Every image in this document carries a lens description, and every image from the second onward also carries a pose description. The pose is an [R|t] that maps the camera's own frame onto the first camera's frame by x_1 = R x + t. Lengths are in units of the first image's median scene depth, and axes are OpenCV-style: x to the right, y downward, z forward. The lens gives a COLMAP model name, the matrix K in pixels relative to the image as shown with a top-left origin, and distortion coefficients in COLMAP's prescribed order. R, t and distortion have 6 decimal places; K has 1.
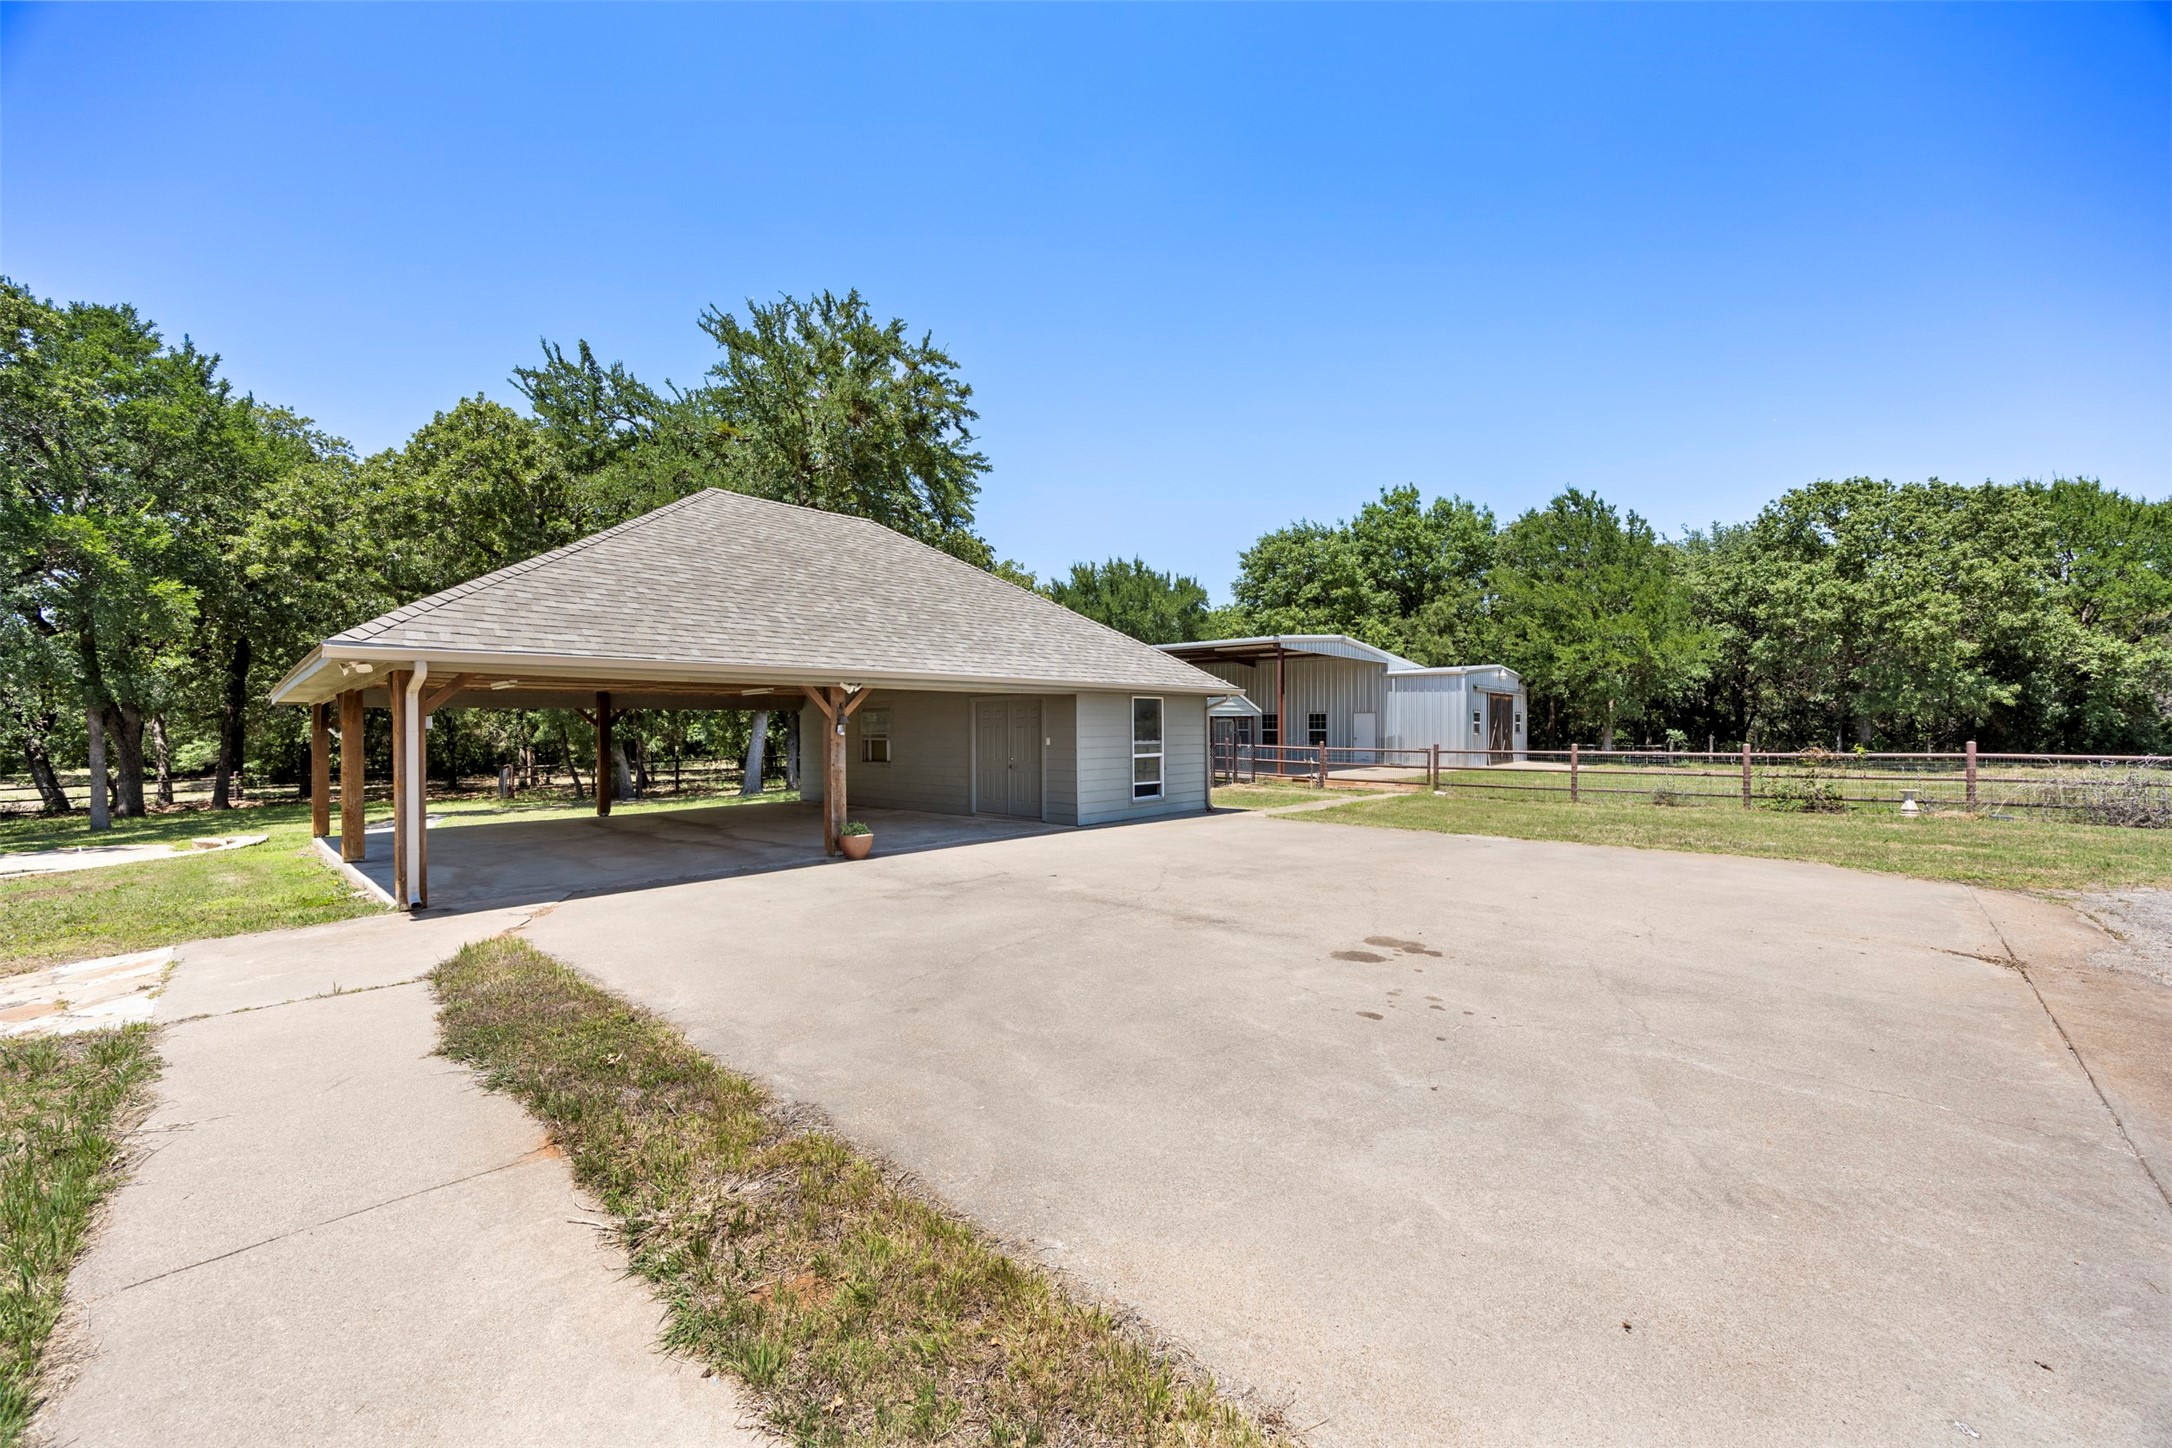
lens RADIAL K [[830.3, 0, 1099.3], [0, 830.3, 723.3], [0, 0, 1]] dist [-0.001696, -0.000818]
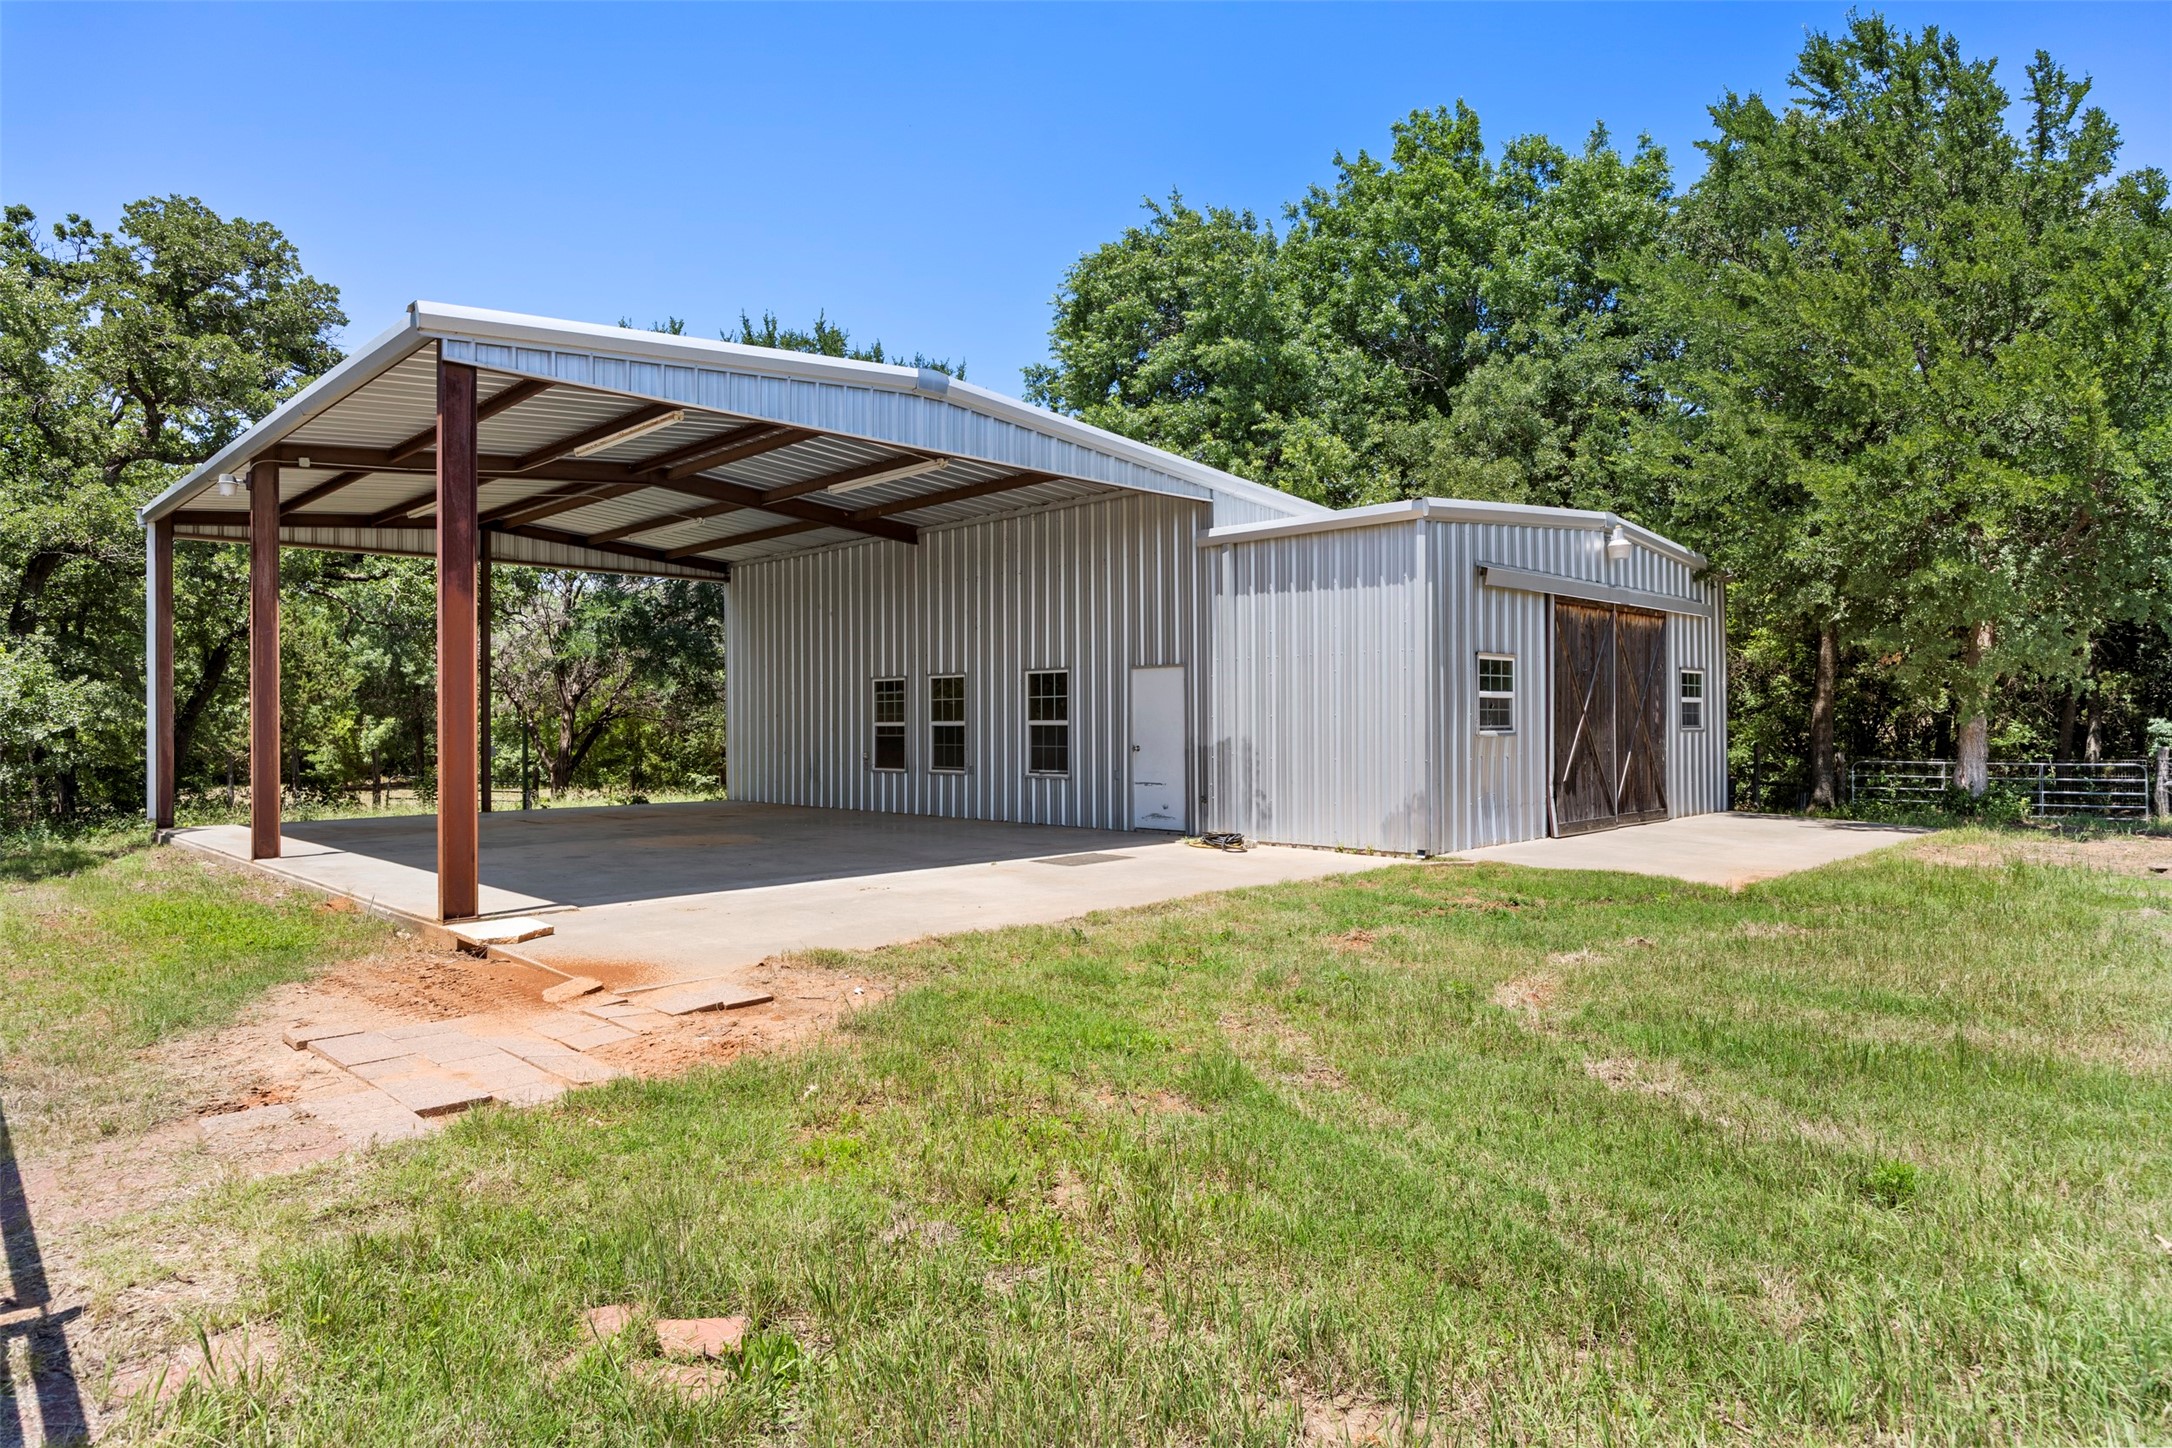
lens RADIAL K [[1303.6, 0, 1086.0], [0, 1303.6, 717.6], [0, 0, 1]] dist [-0.005199, -0.003296]
pose [[0.997684, -0.003990, -0.067897, 0.296332], [0.003949, 0.999992, -0.000726, 0.006112], [0.067899, 0.000456, 0.997692, 0.460578]]
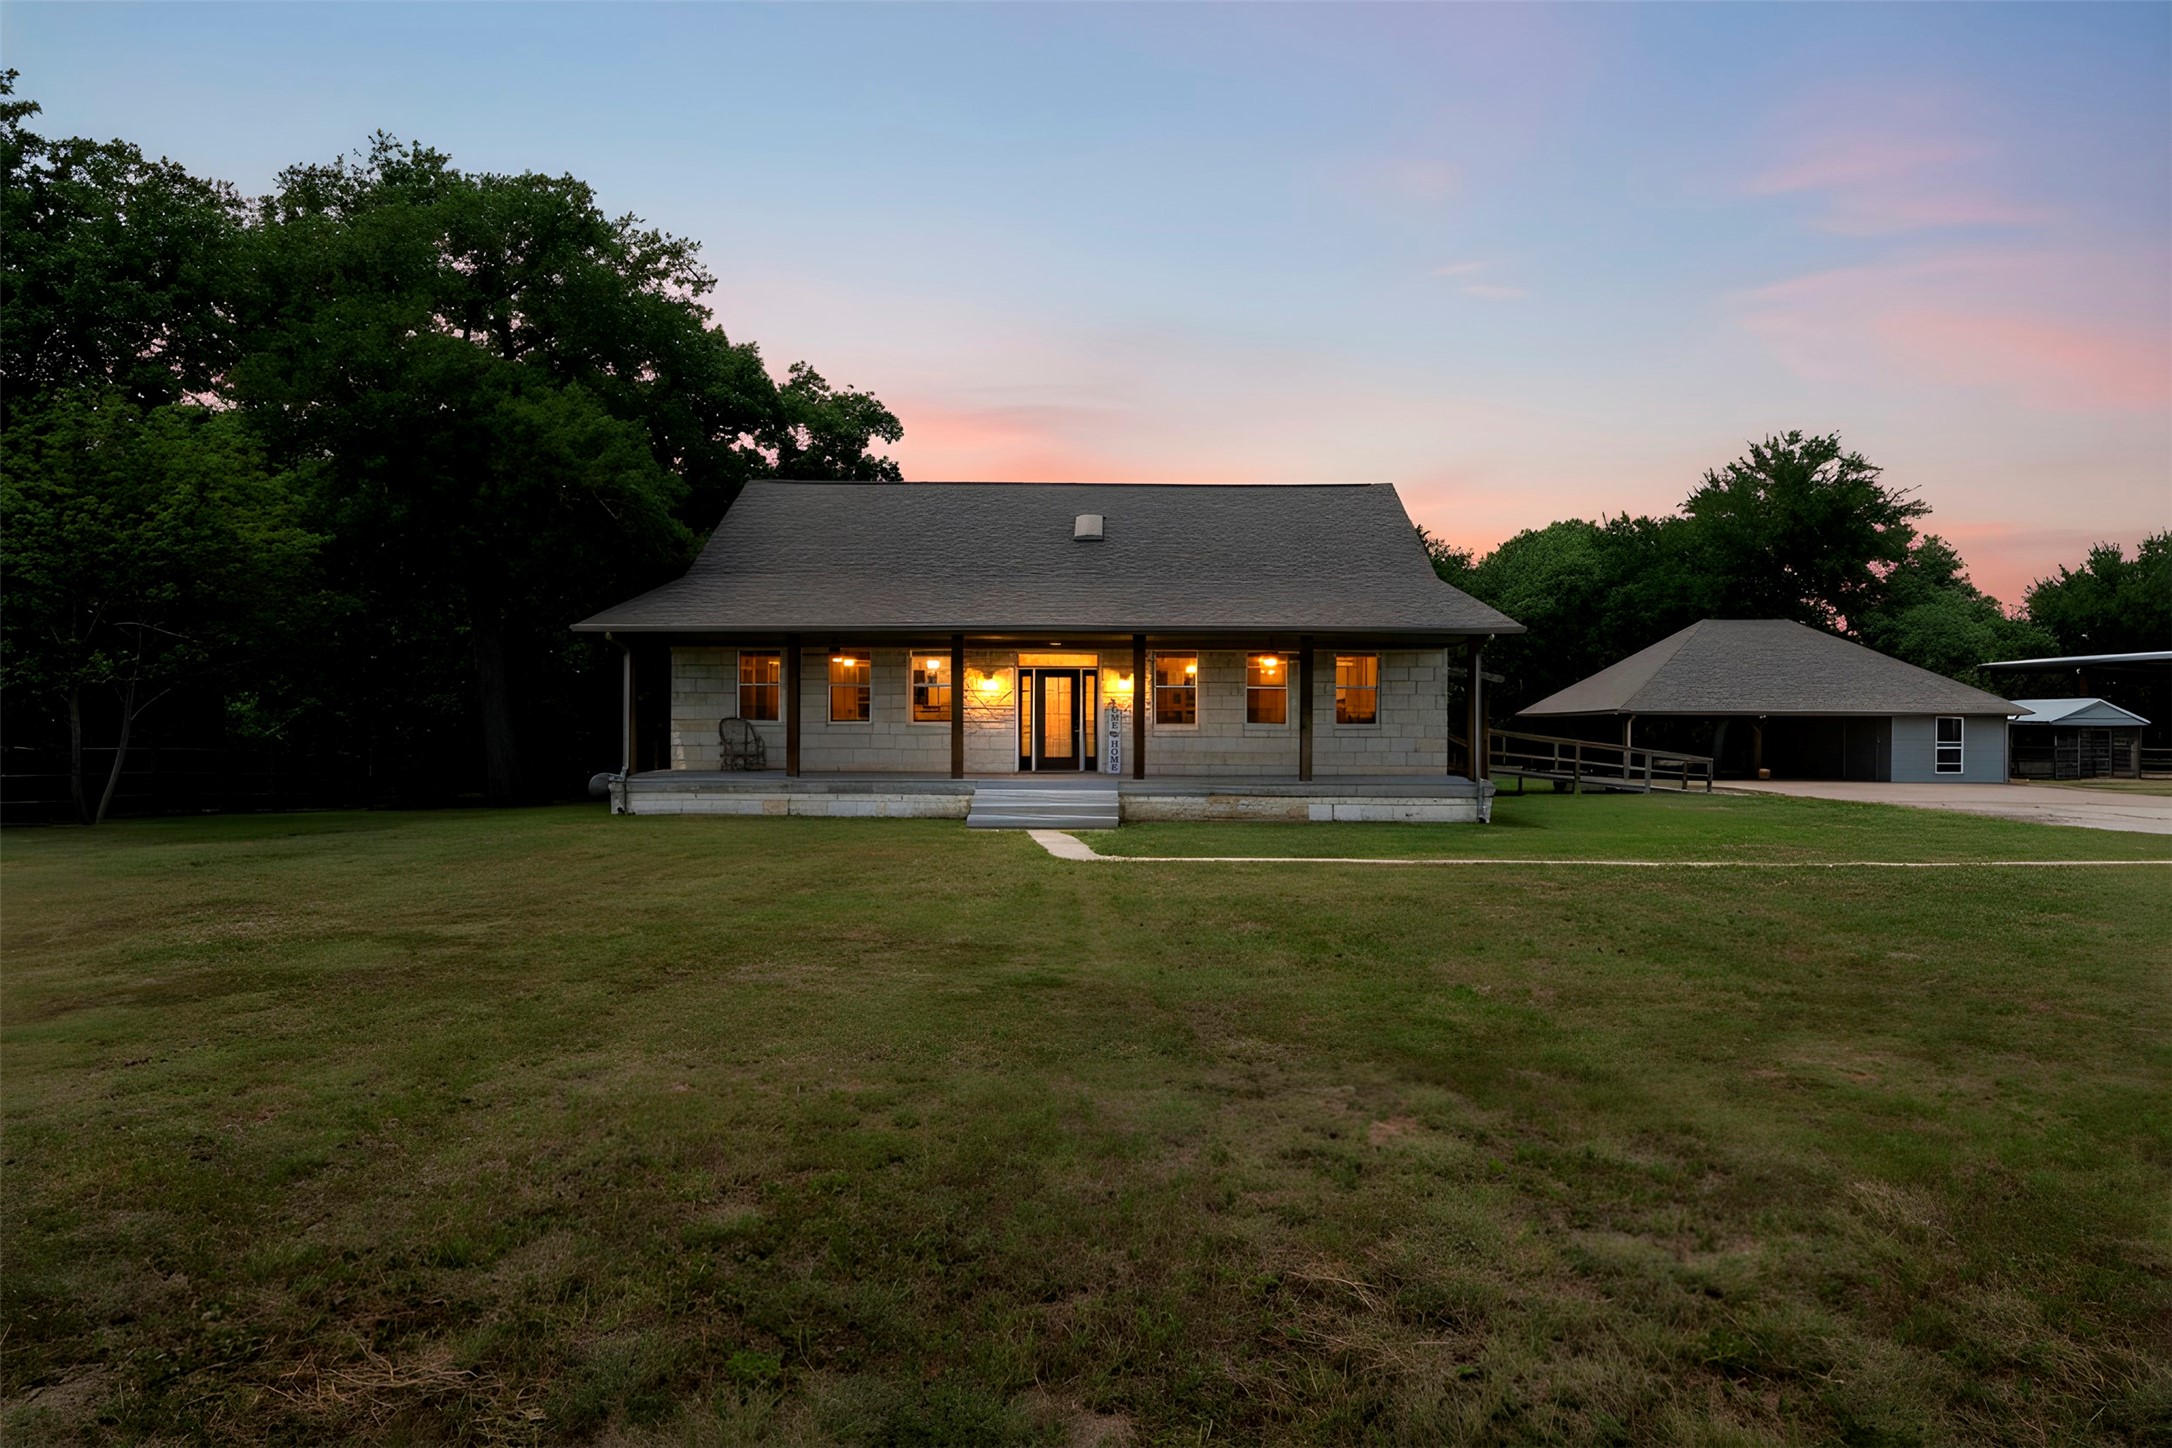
lens RADIAL K [[1293.6, 0, 1085.8], [0, 1293.6, 728.3], [0, 0, 1]] dist [-0.005671, -0.001146]
pose [[0.667235, 0.012757, -0.744738, 0.353719], [-0.005619, 0.999911, 0.012094, -0.011603], [0.744826, -0.003885, 0.667247, -0.909050]]
